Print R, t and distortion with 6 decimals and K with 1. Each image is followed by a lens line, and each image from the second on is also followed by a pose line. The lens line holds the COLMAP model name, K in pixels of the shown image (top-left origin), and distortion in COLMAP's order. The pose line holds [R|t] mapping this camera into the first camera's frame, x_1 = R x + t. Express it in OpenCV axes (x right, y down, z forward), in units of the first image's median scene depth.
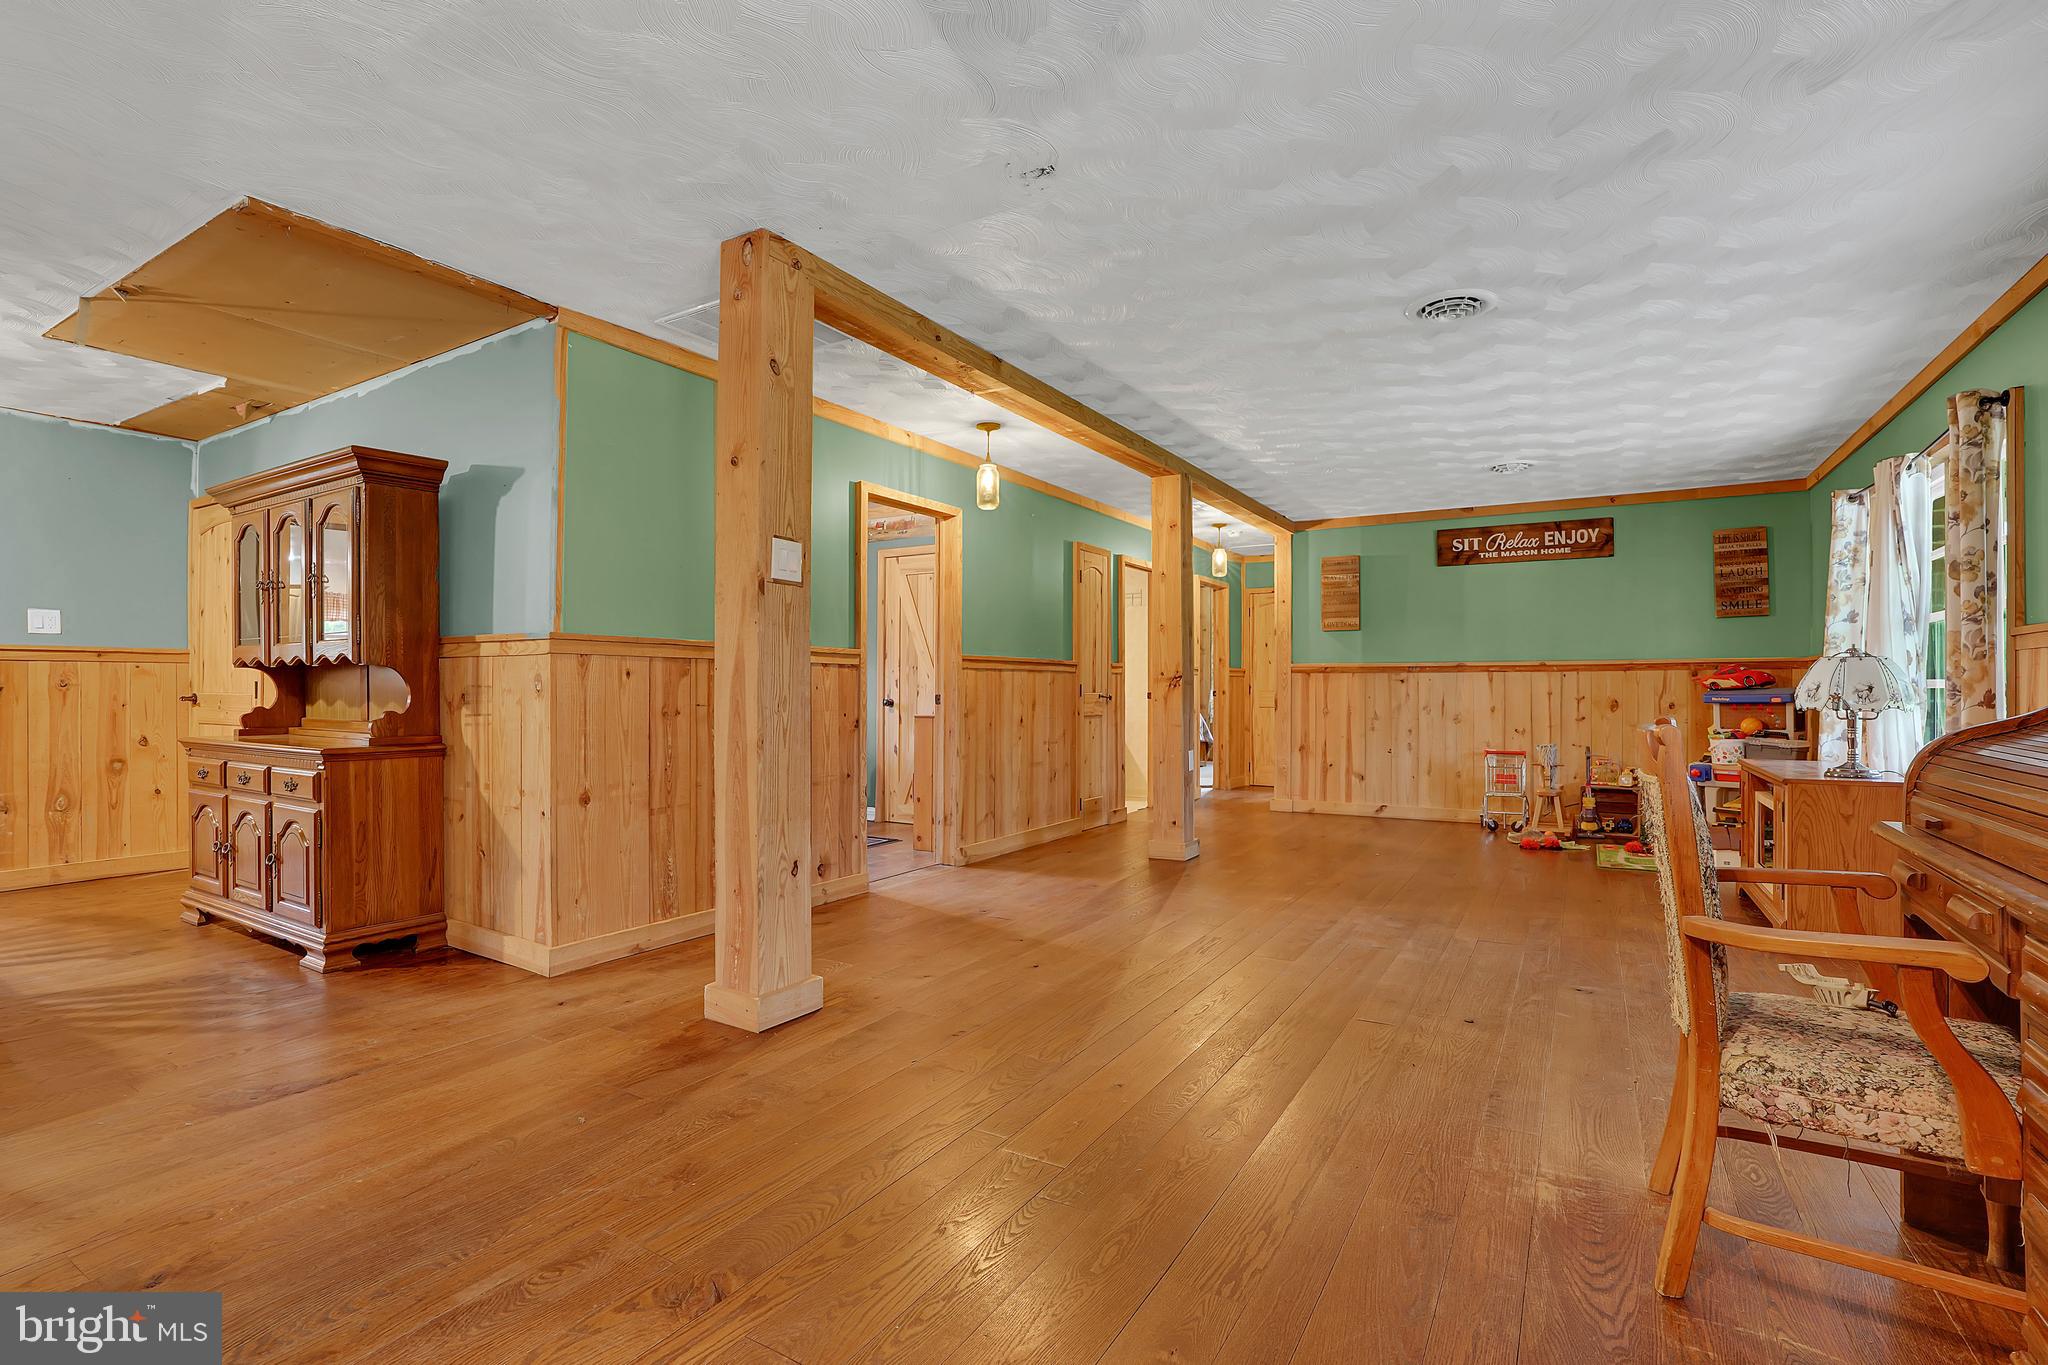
lens RADIAL K [[957.7, 0, 1012.0], [0, 957.7, 689.3], [0, 0, 1]] dist [-0.033775, 0.004694]
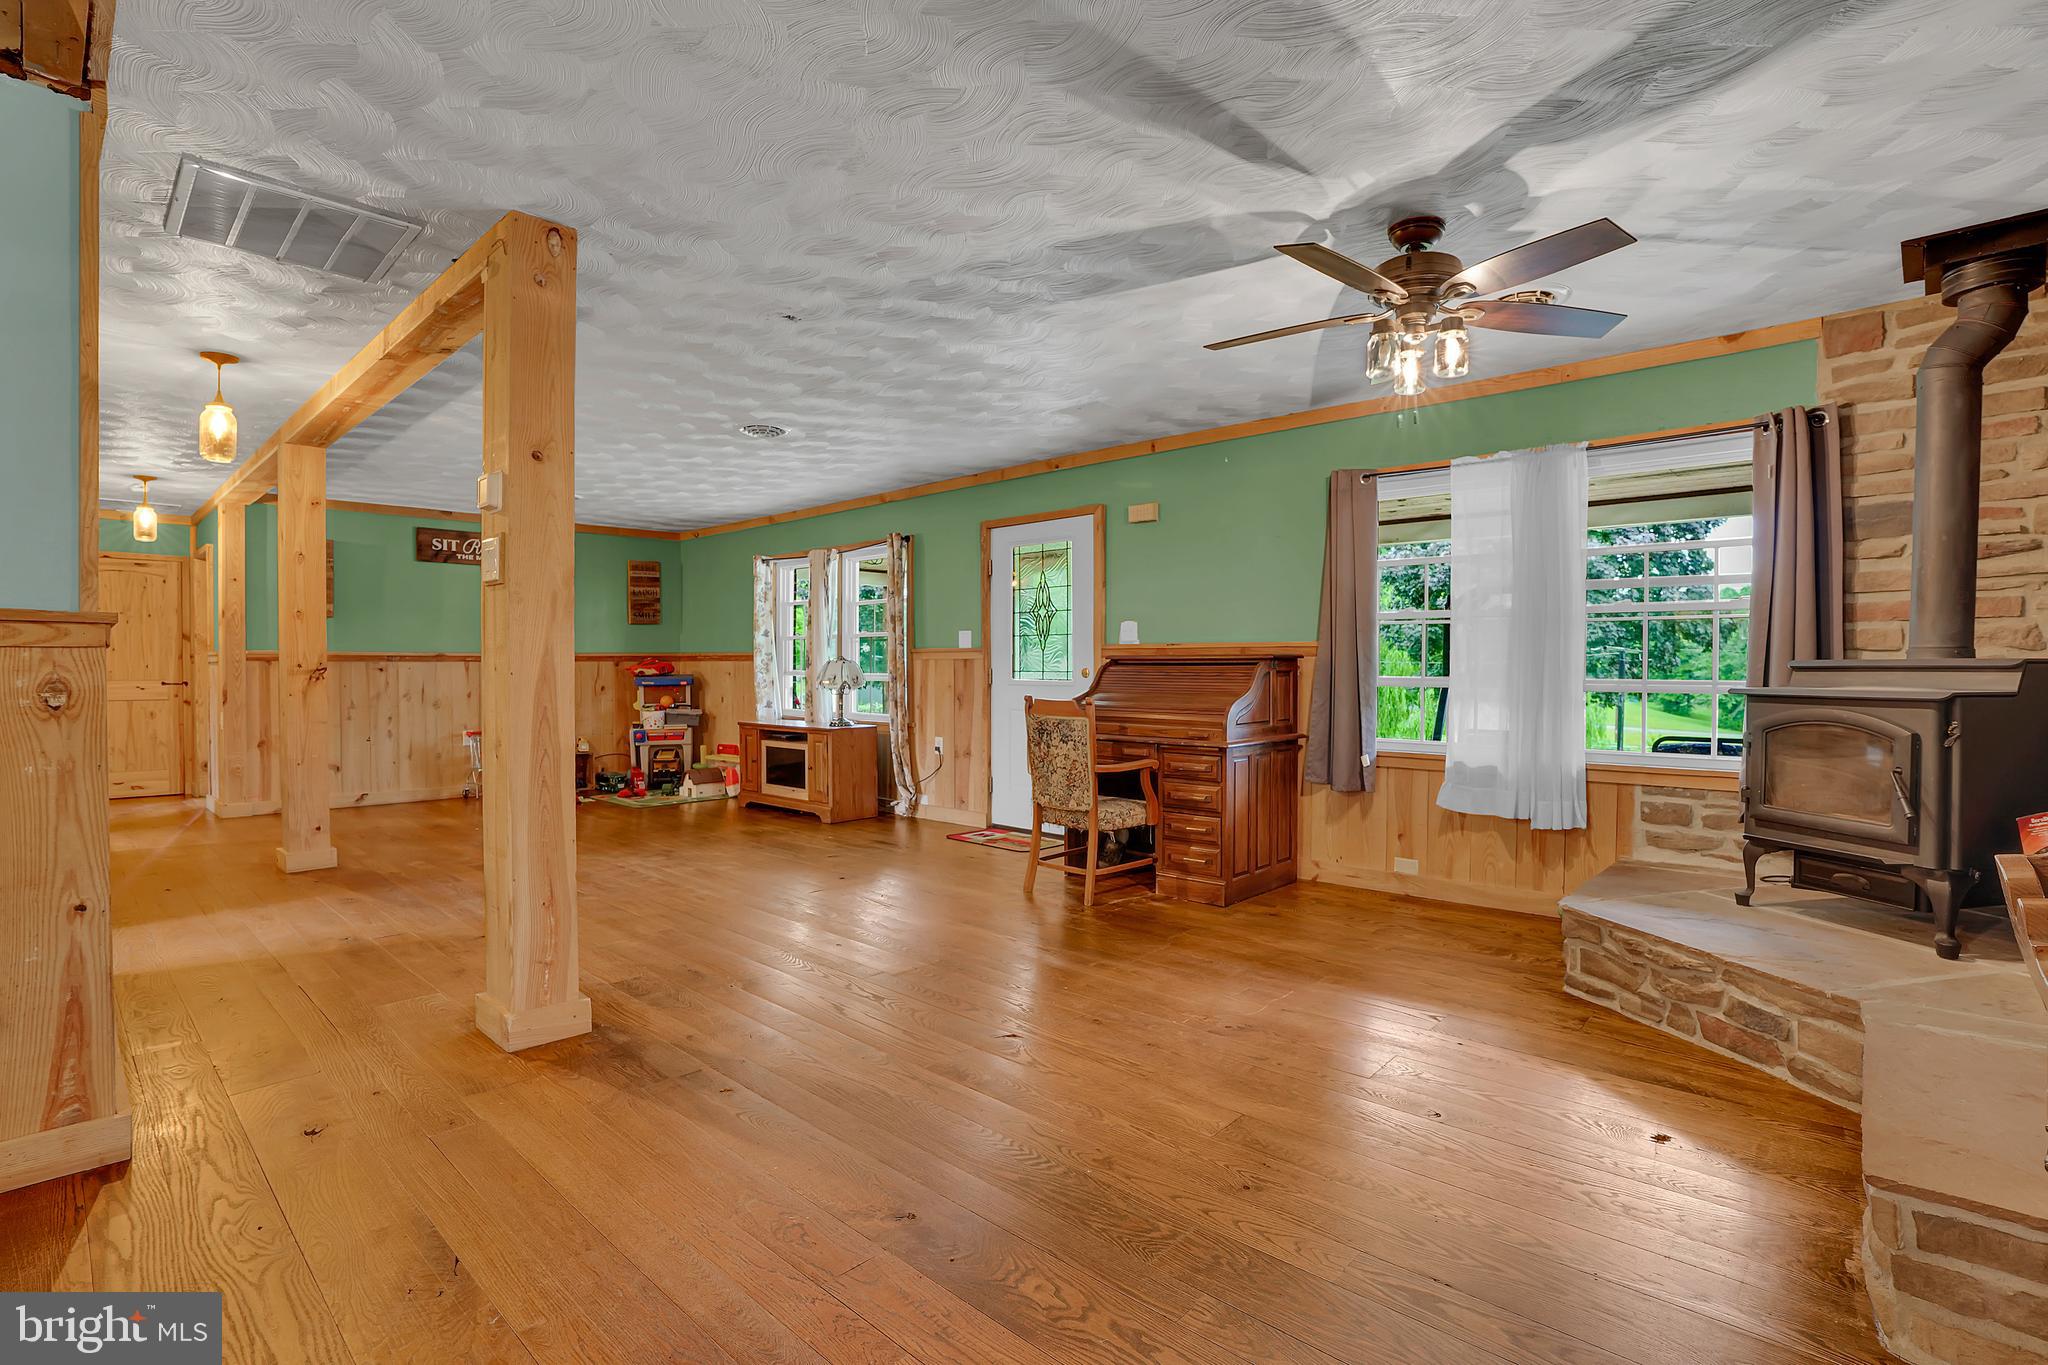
lens RADIAL K [[957.7, 0, 1014.9], [0, 957.7, 684.2], [0, 0, 1]] dist [-0.033775, 0.004694]
pose [[0.213711, -0.018026, 0.976730, -0.459505], [0.001258, 0.999834, 0.018177, -0.011264], [-0.976896, -0.002656, 0.213699, 0.135843]]
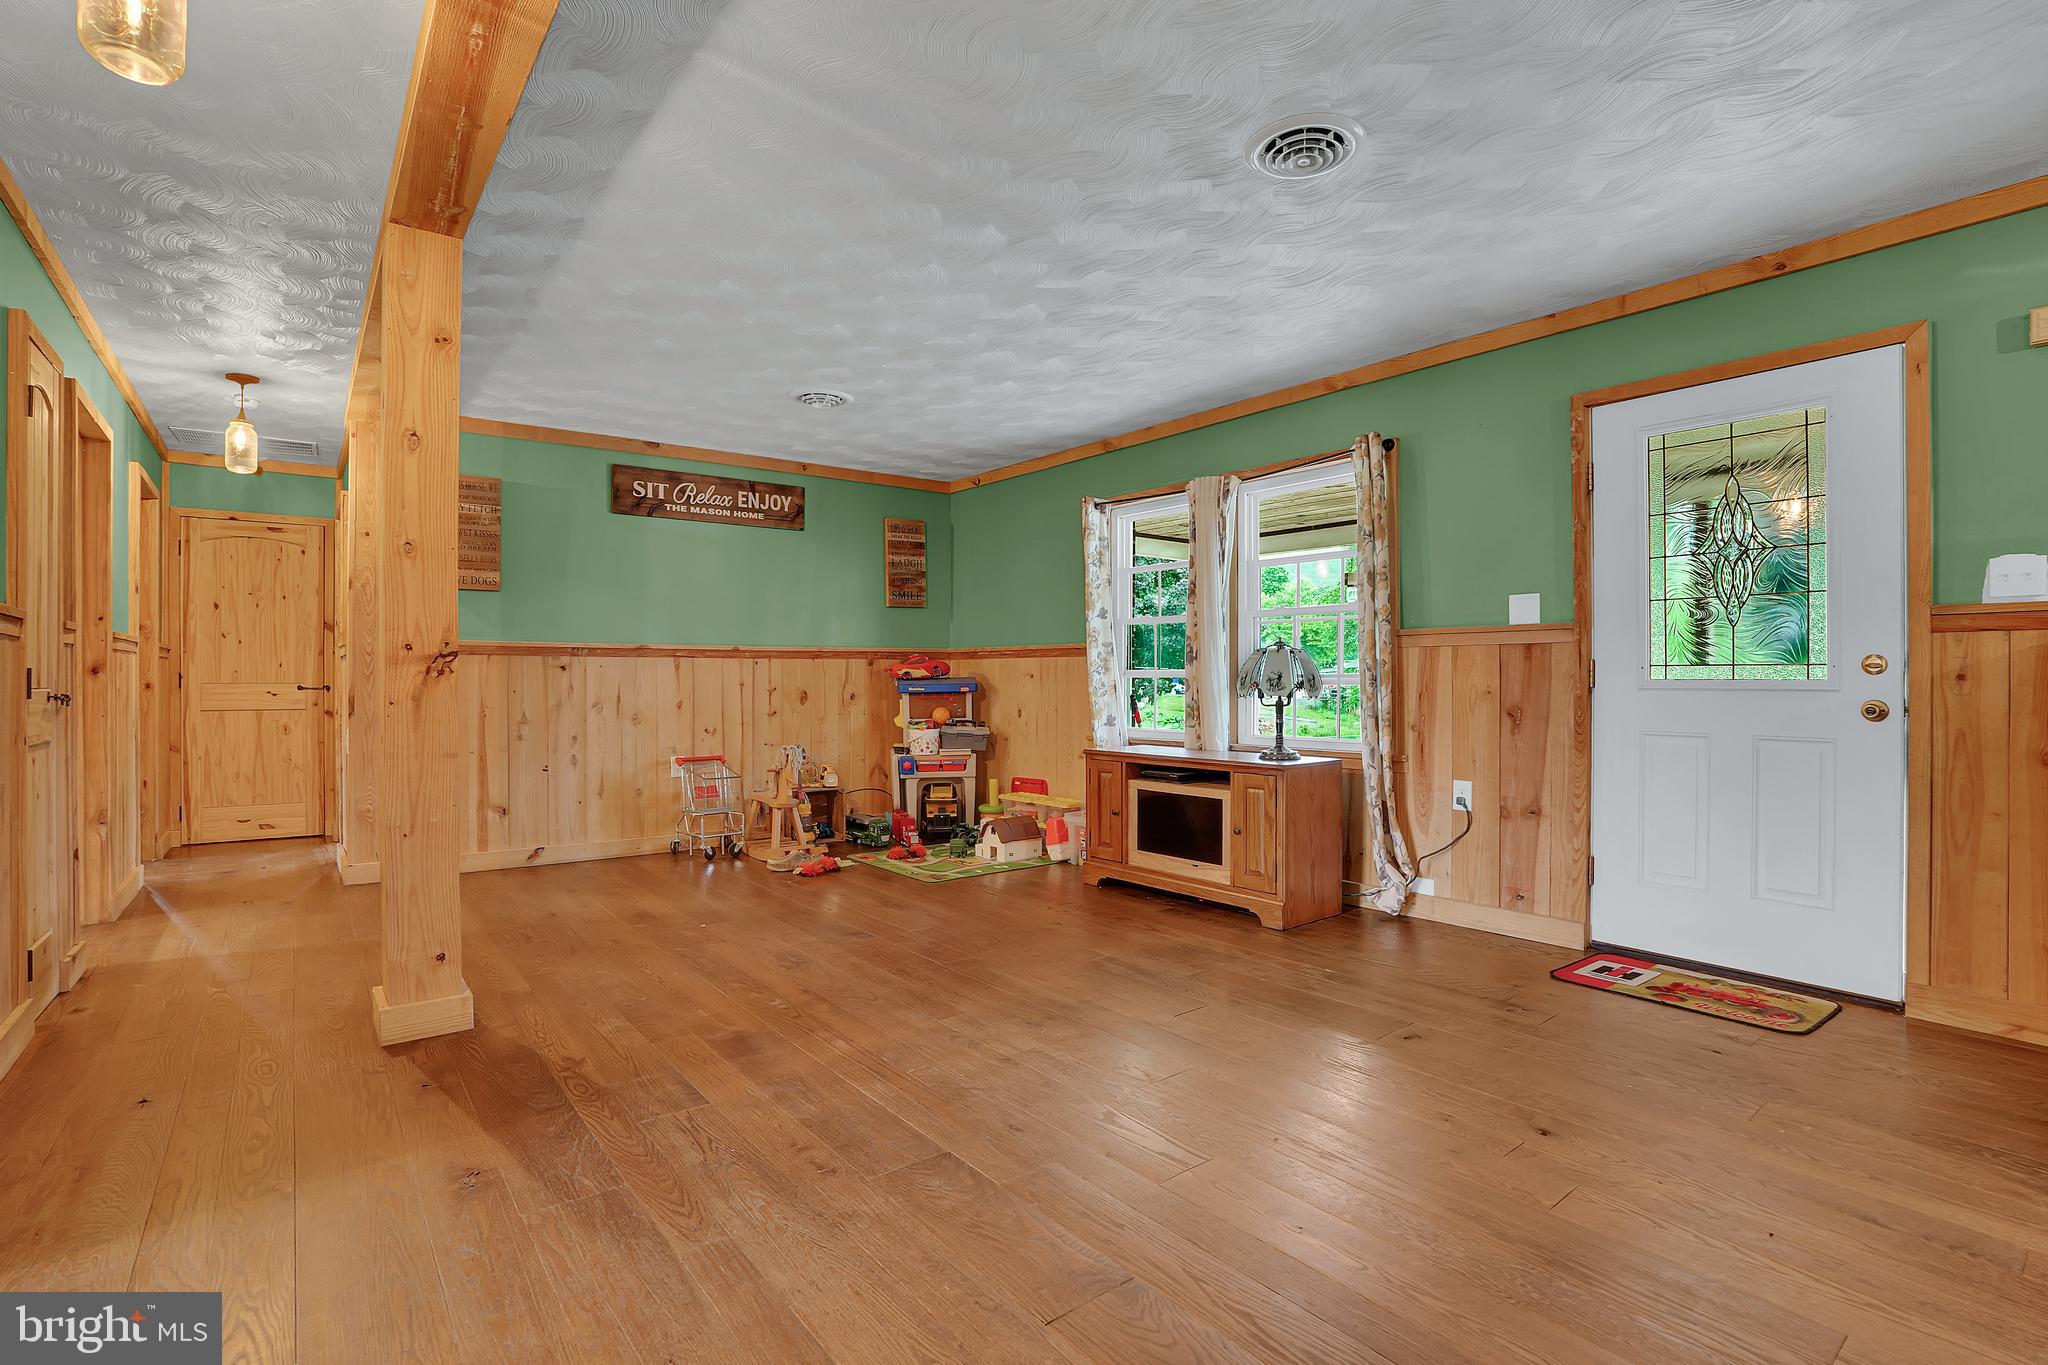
lens RADIAL K [[971.7, 0, 1026.0], [0, 971.7, 683.6], [0, 0, 1]] dist [-0.057340, 0.015937]
pose [[0.358678, -0.004360, 0.933451, -0.139730], [0.001525, 0.999990, 0.004085, 0.000681], [-0.933460, -0.000042, 0.358681, 0.457659]]
